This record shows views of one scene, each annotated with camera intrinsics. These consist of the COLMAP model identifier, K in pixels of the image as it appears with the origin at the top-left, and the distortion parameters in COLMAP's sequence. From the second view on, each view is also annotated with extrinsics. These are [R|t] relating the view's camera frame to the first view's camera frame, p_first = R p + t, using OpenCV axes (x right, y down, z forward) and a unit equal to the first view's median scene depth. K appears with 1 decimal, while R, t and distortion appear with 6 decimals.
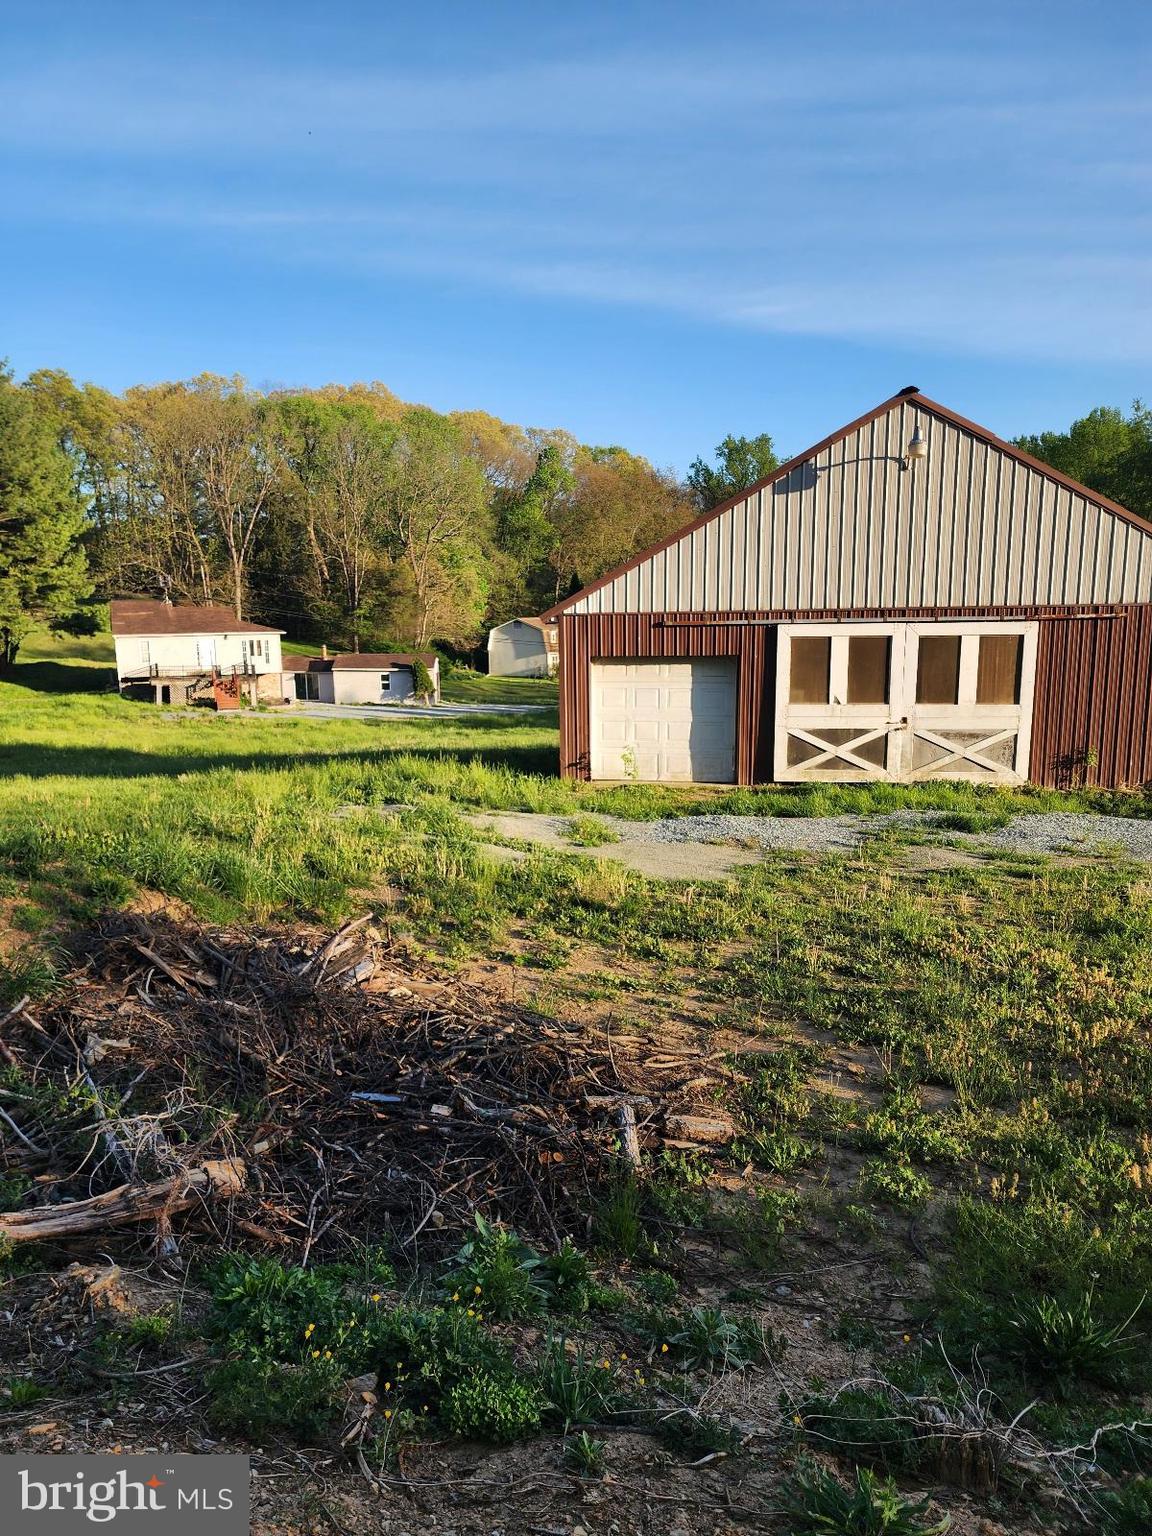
lens RADIAL K [[1039.7, 0, 492.6], [0, 1039.7, 800.9], [0, 0, 1]] dist [0.075300, -0.064289]
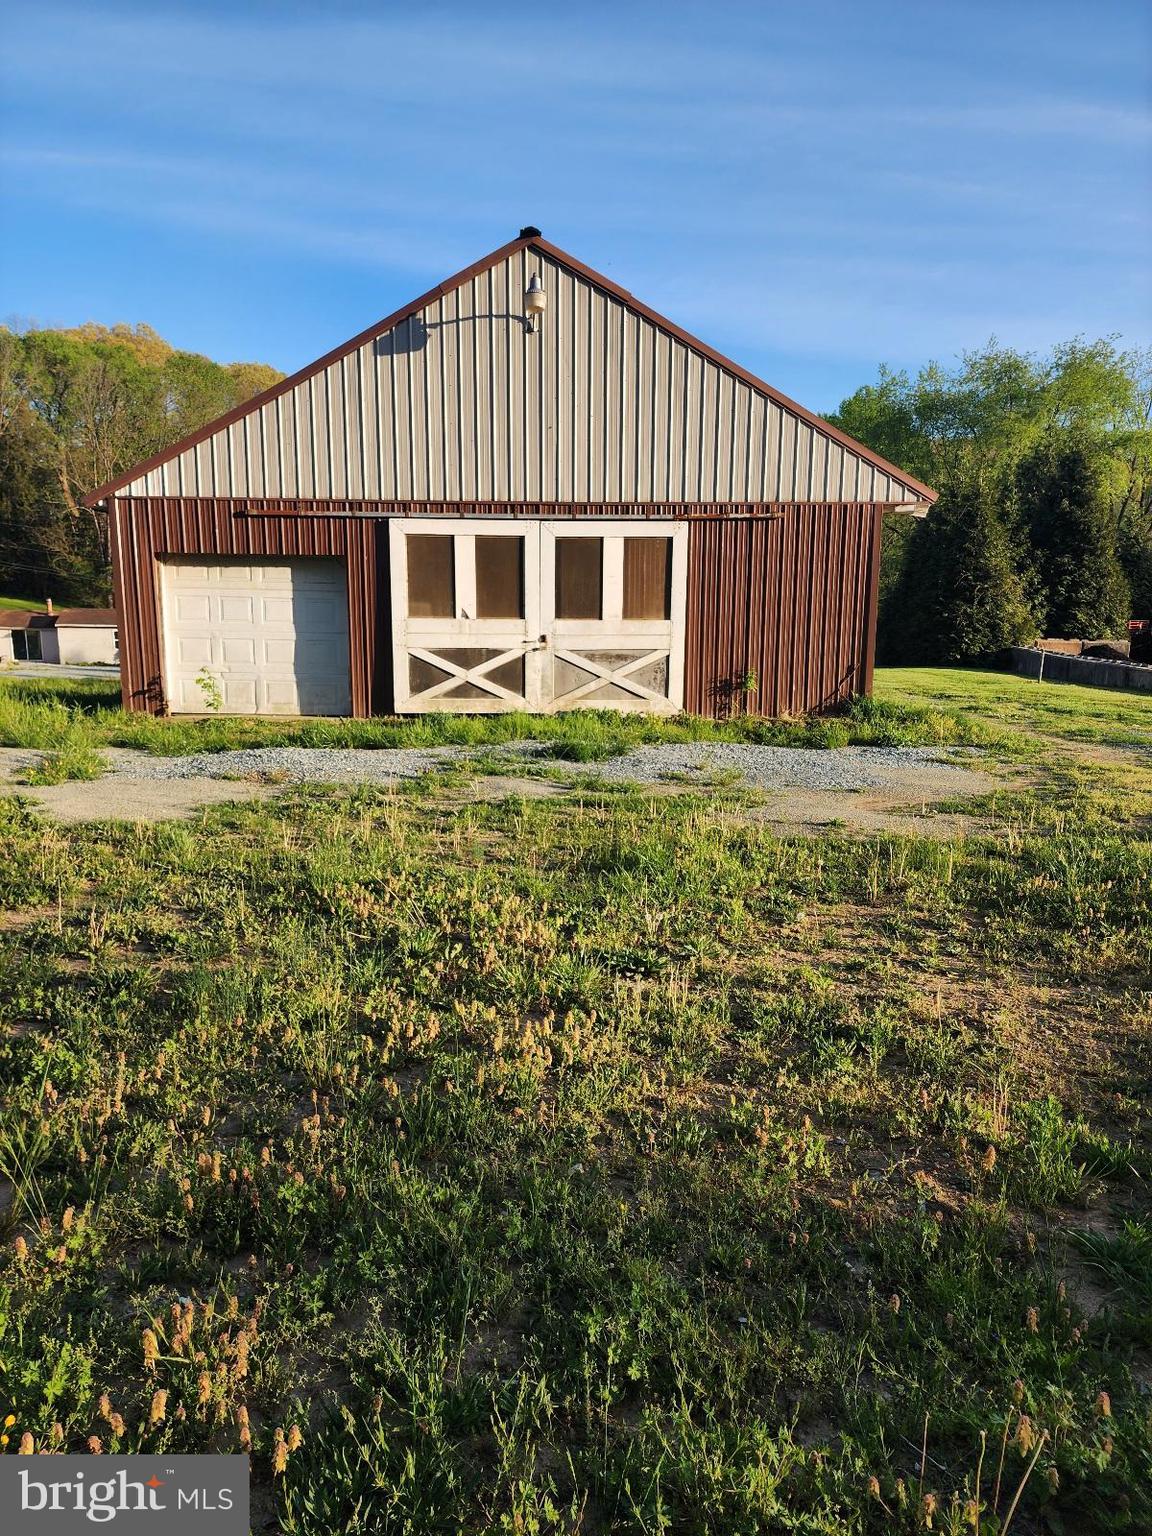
lens RADIAL K [[1039.7, 0, 495.0], [0, 1039.7, 776.2], [0, 0, 1]] dist [0.075300, -0.064289]
pose [[0.987809, -0.015059, 0.154938, 0.224820], [0.015991, 0.999861, -0.004774, 0.036633], [-0.154845, 0.007193, 0.987913, 0.188056]]
